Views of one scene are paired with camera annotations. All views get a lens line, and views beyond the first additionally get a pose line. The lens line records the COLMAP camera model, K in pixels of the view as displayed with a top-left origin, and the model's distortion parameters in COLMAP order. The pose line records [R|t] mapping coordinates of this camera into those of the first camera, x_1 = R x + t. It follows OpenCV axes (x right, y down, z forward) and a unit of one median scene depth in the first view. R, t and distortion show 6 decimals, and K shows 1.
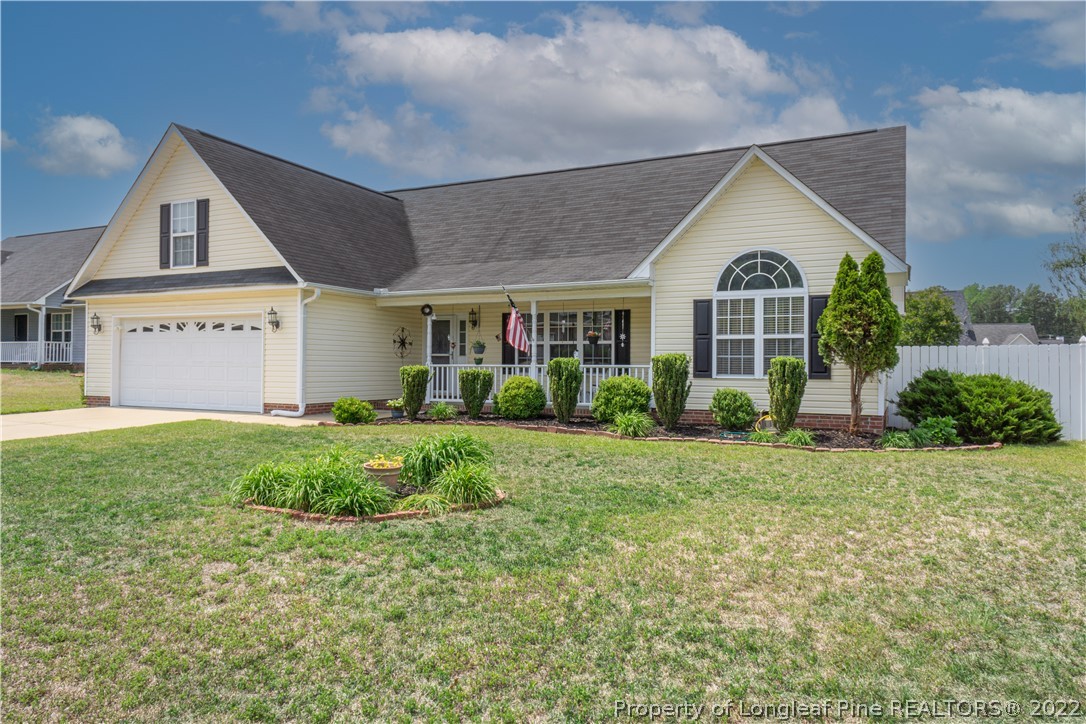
lens RADIAL K [[731.2, 0, 543.0], [0, 731.2, 362.0], [0, 0, 1]] dist [0.031348, -0.000716]
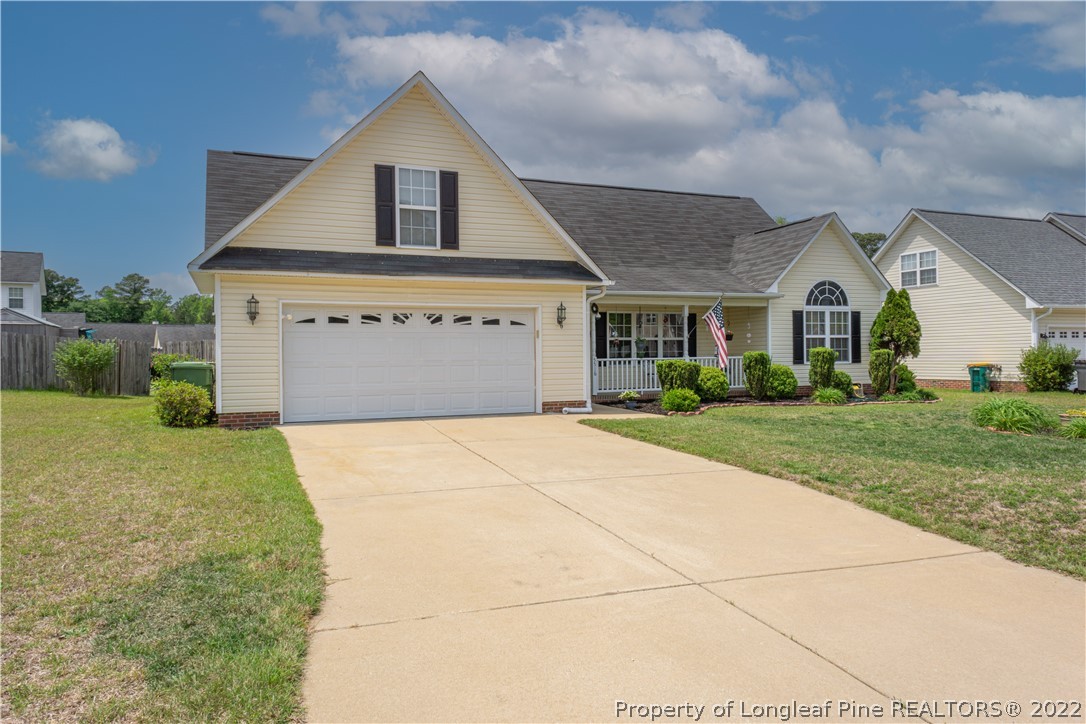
lens RADIAL K [[731.2, 0, 543.0], [0, 731.2, 362.0], [0, 0, 1]] dist [0.031348, -0.000716]
pose [[0.658618, -0.020378, 0.752202, -1.123527], [0.013388, 0.999792, 0.015364, -0.011048], [-0.752359, -0.000049, 0.658754, 0.385268]]
